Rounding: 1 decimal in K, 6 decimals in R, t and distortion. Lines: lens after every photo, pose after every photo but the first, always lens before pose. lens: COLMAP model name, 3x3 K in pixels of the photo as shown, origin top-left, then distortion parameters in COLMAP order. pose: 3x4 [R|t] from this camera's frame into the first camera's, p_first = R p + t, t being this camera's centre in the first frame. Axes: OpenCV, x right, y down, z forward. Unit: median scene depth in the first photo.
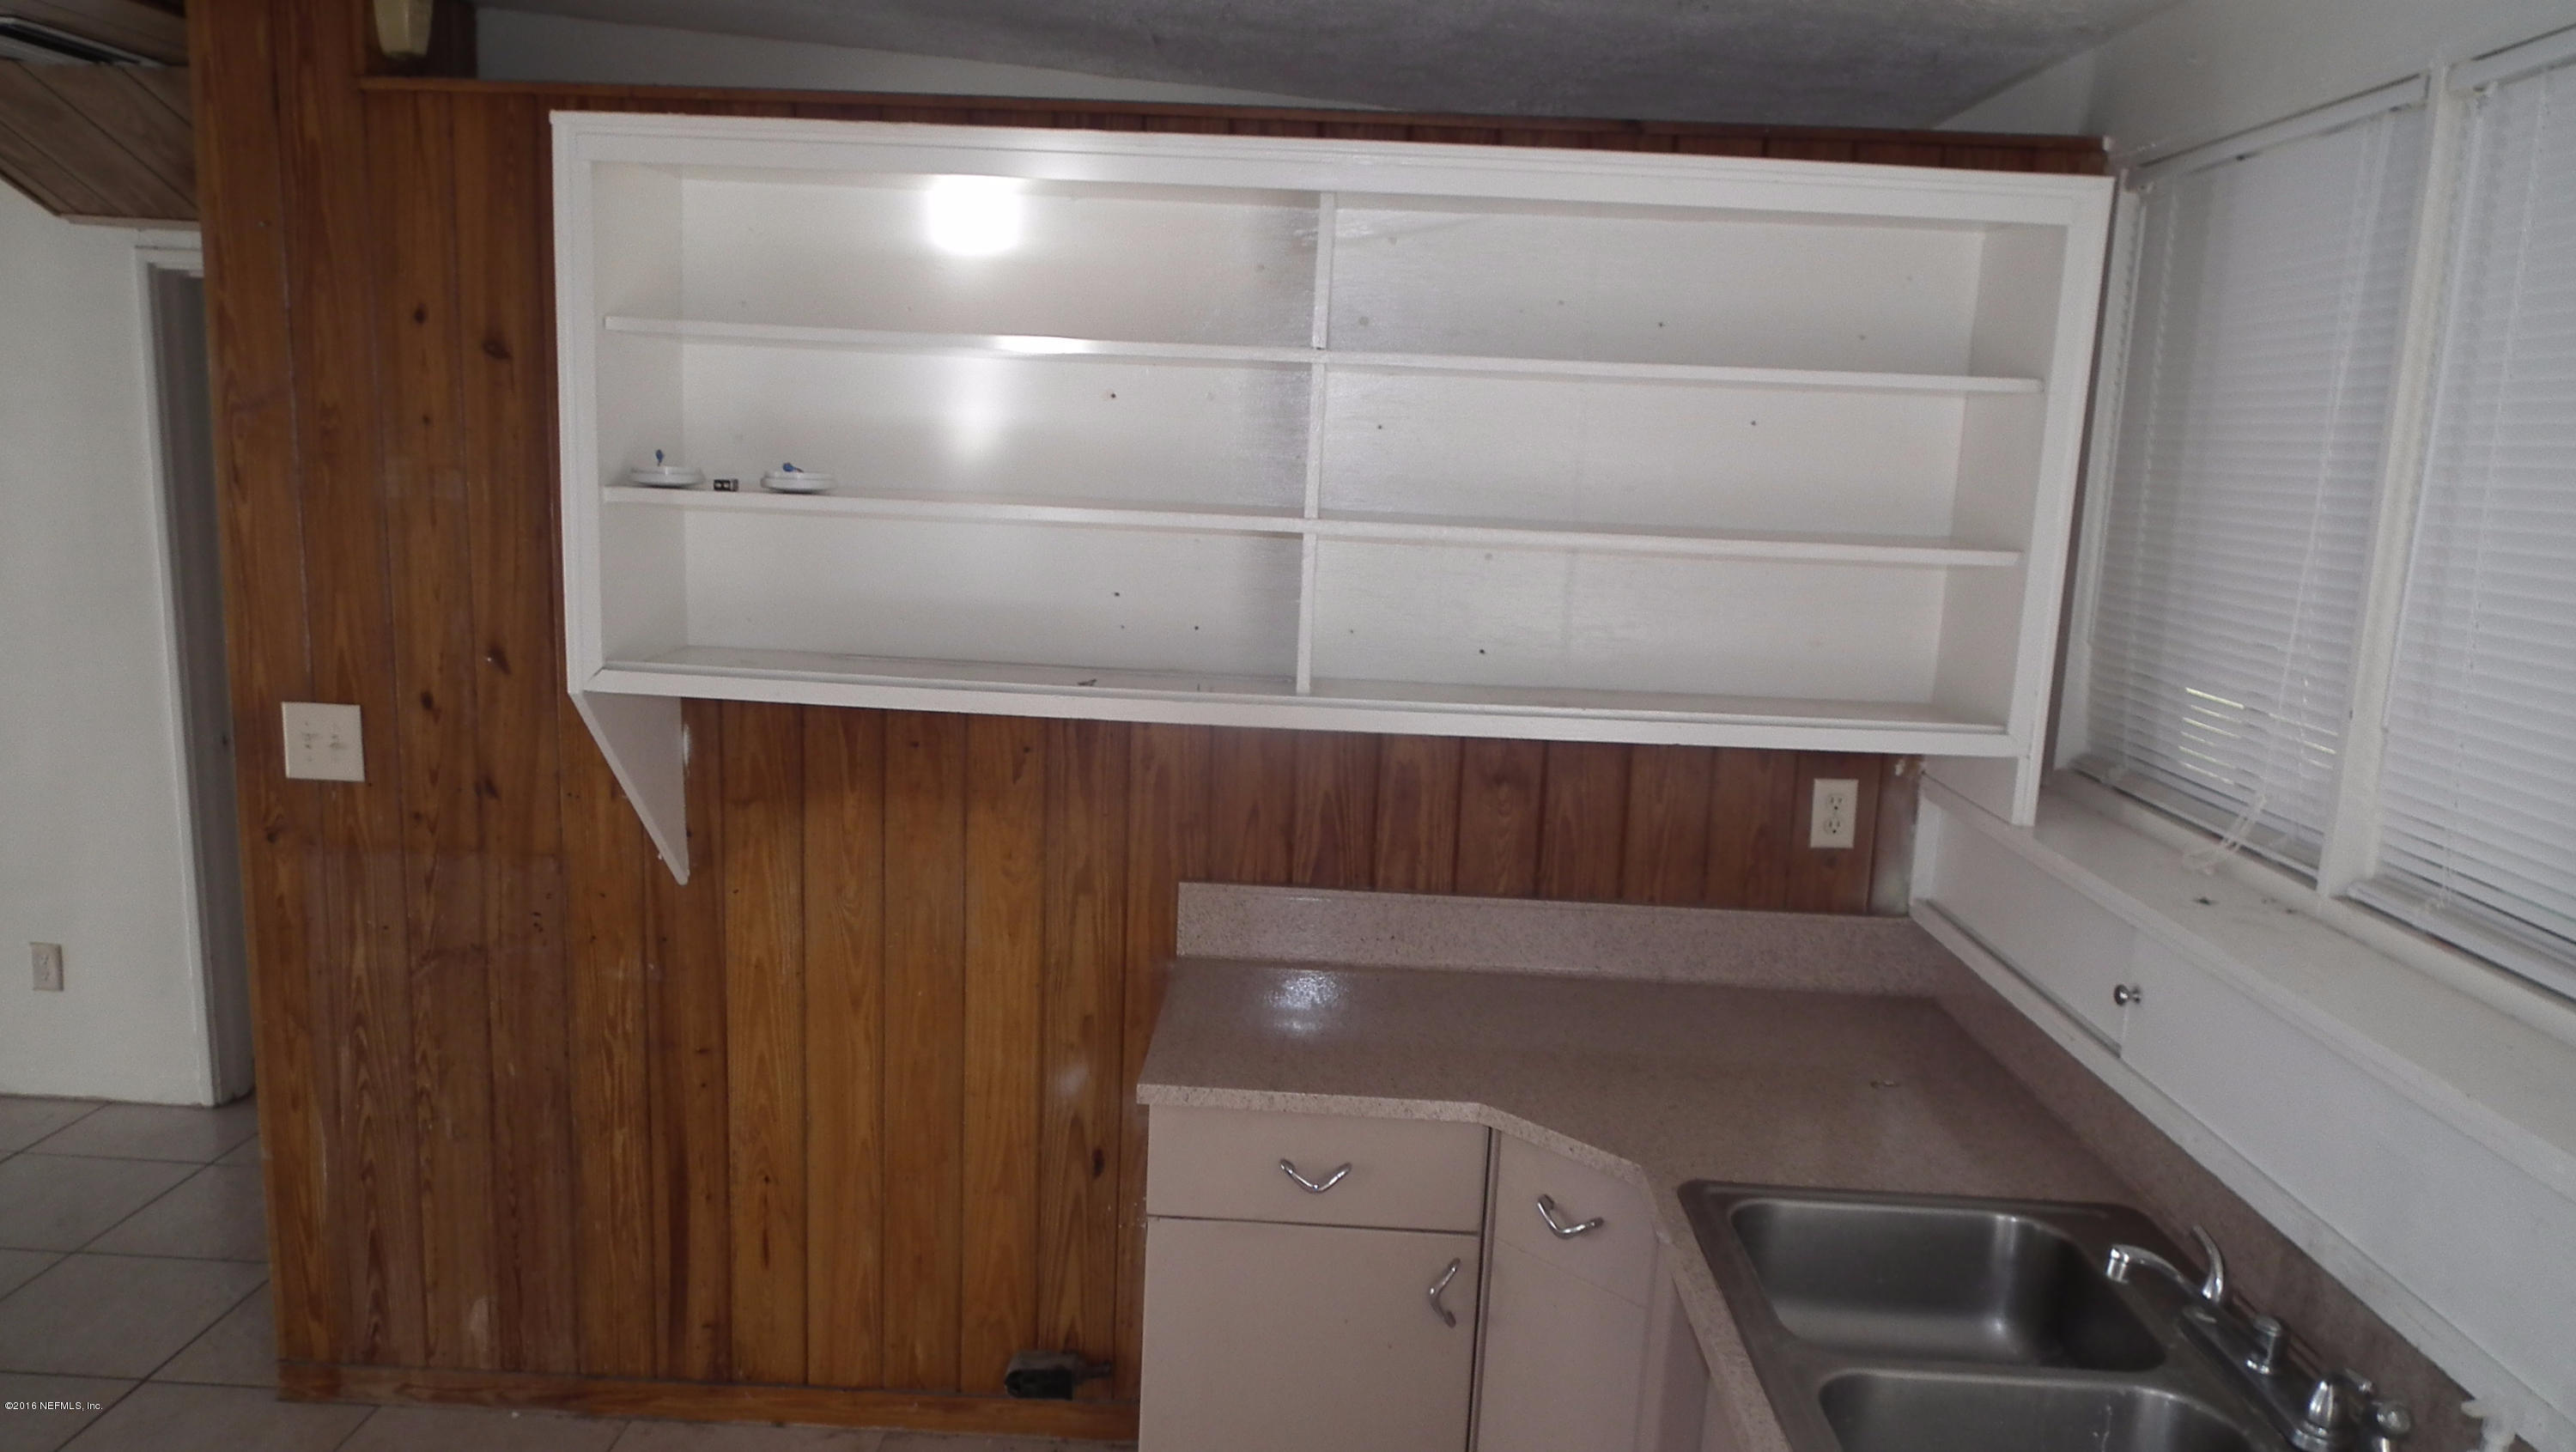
lens RADIAL K [[1775.4, 0, 1294.4], [0, 1775.4, 751.1], [0, 0, 1]] dist [-0.002249, -0.006949]
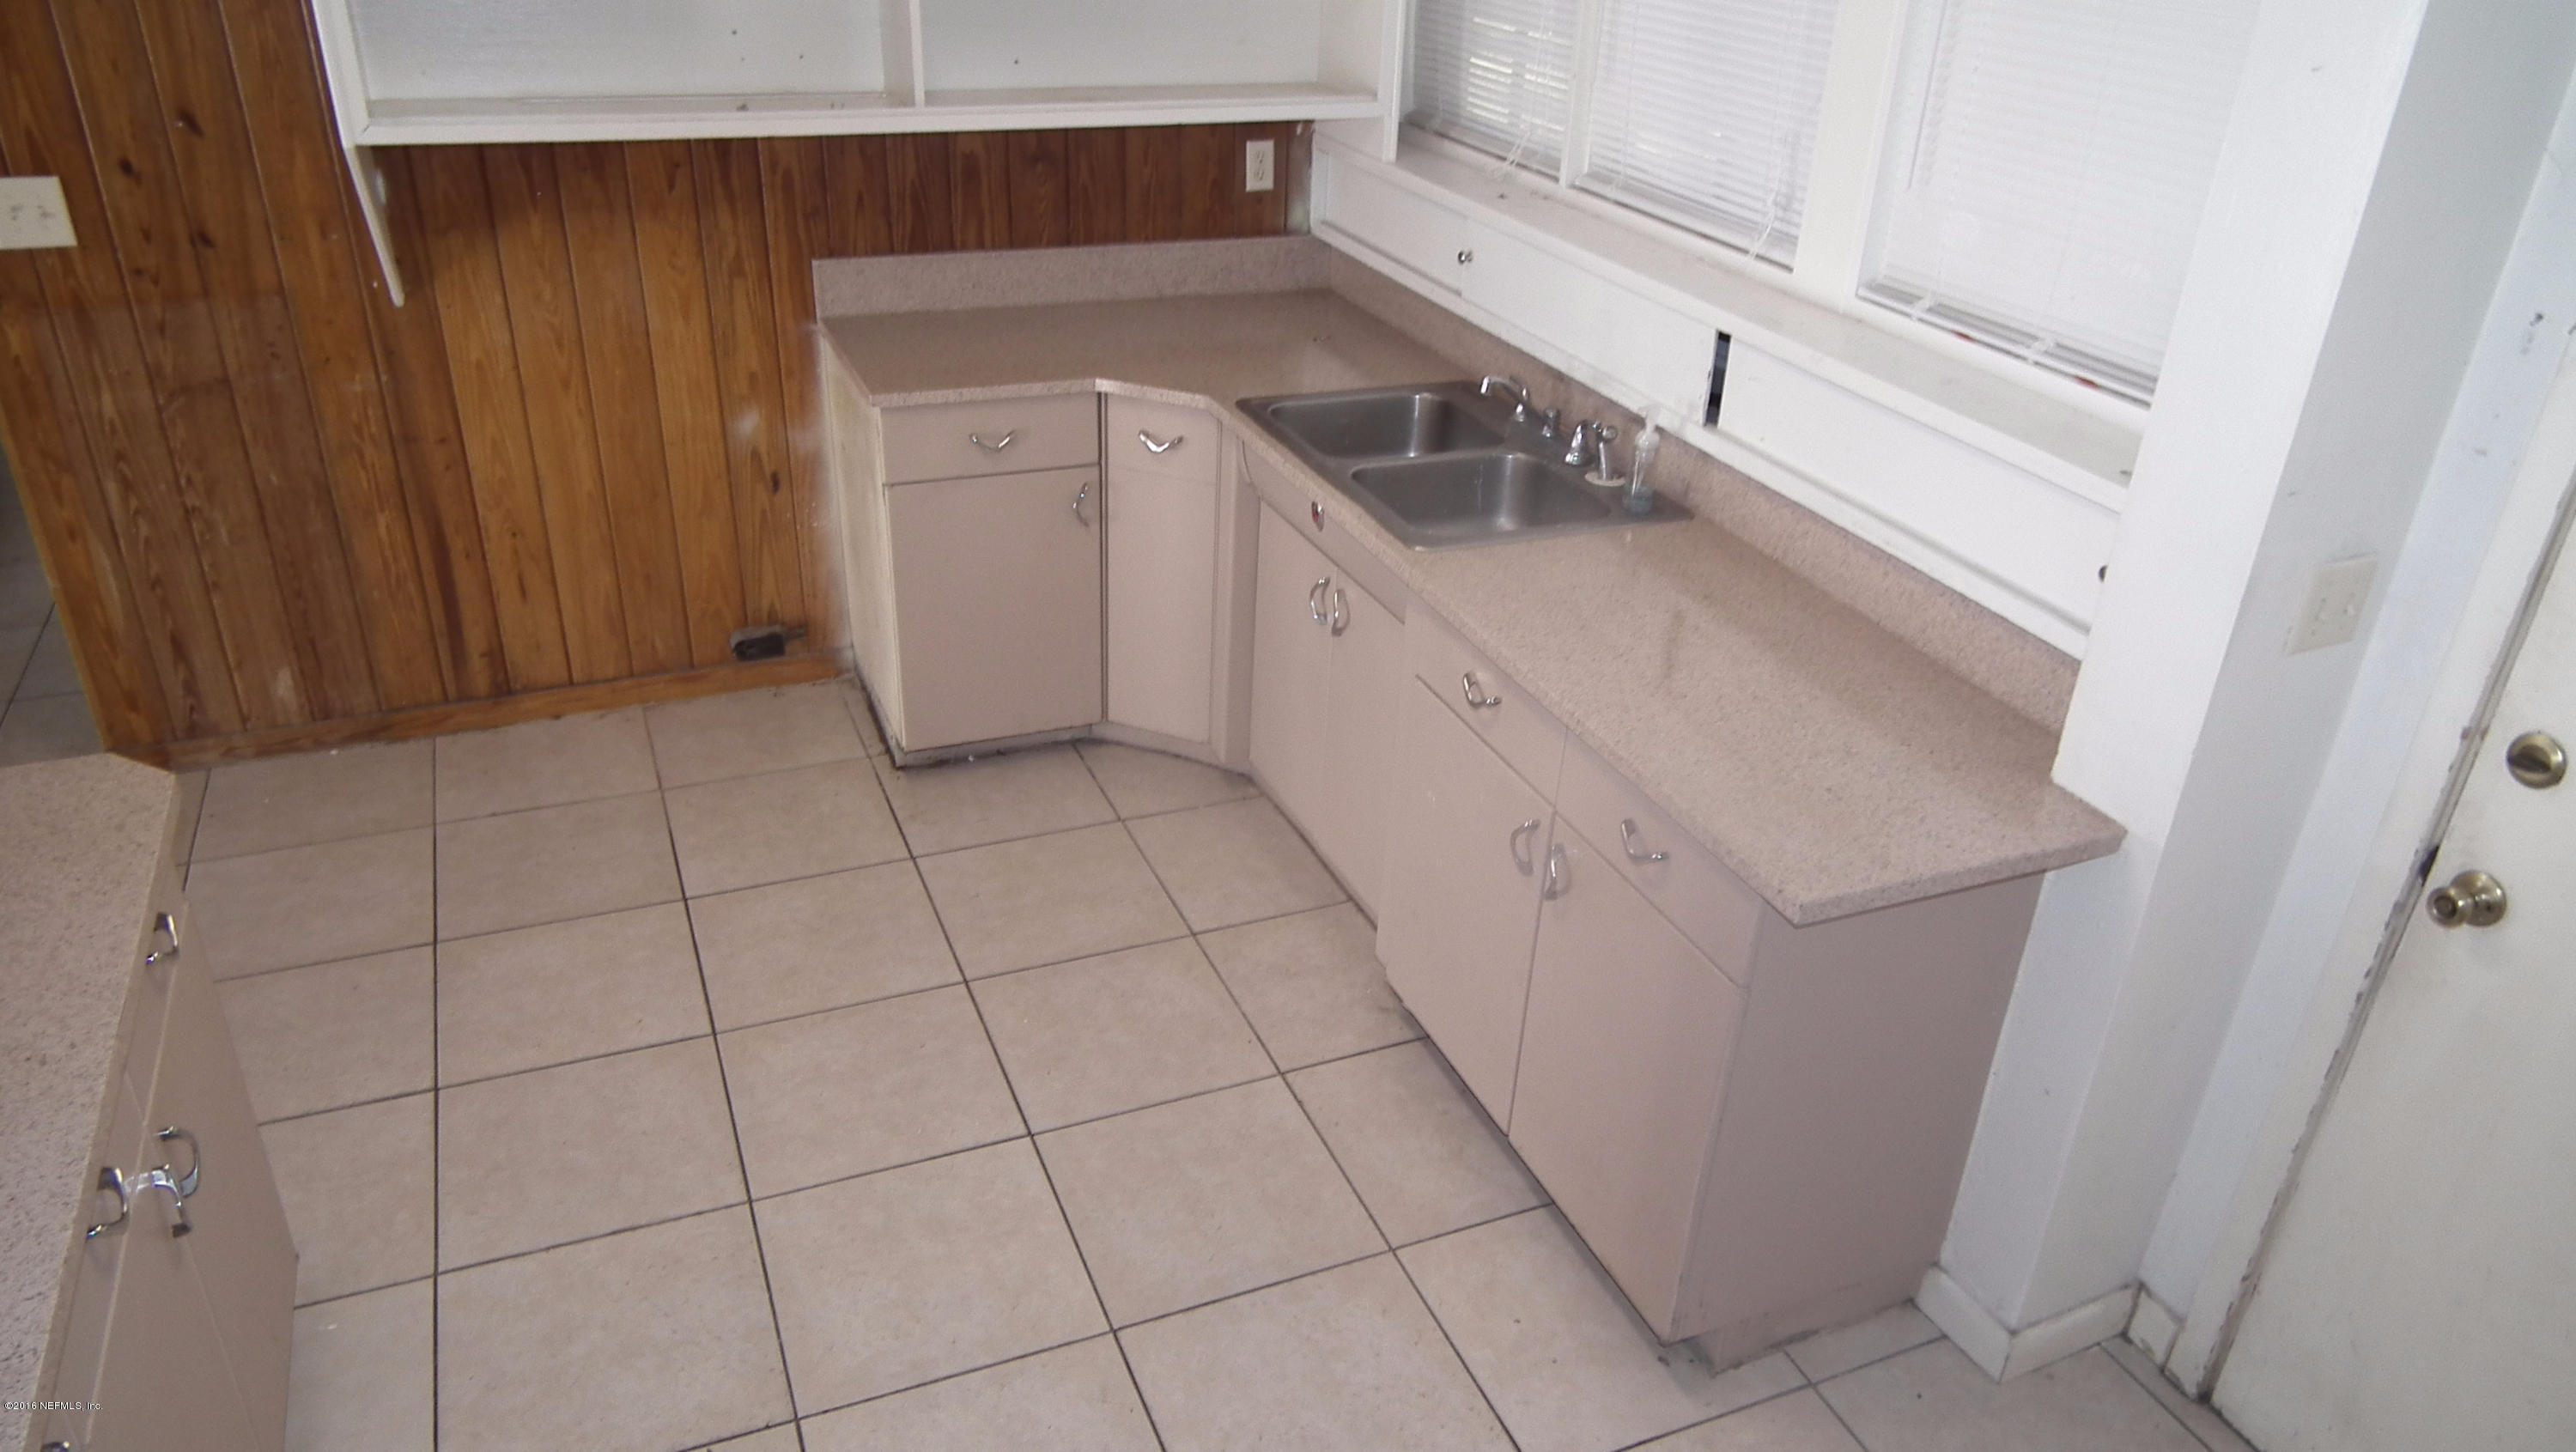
lens RADIAL K [[1775.4, 0, 1302.5], [0, 1775.4, 767.6], [0, 0, 1]] dist [-0.002249, -0.006949]
pose [[0.907261, -0.207565, 0.365778, -0.293956], [0.071649, 0.933294, 0.351893, -0.013455], [-0.414419, -0.293052, 0.861613, -0.409689]]
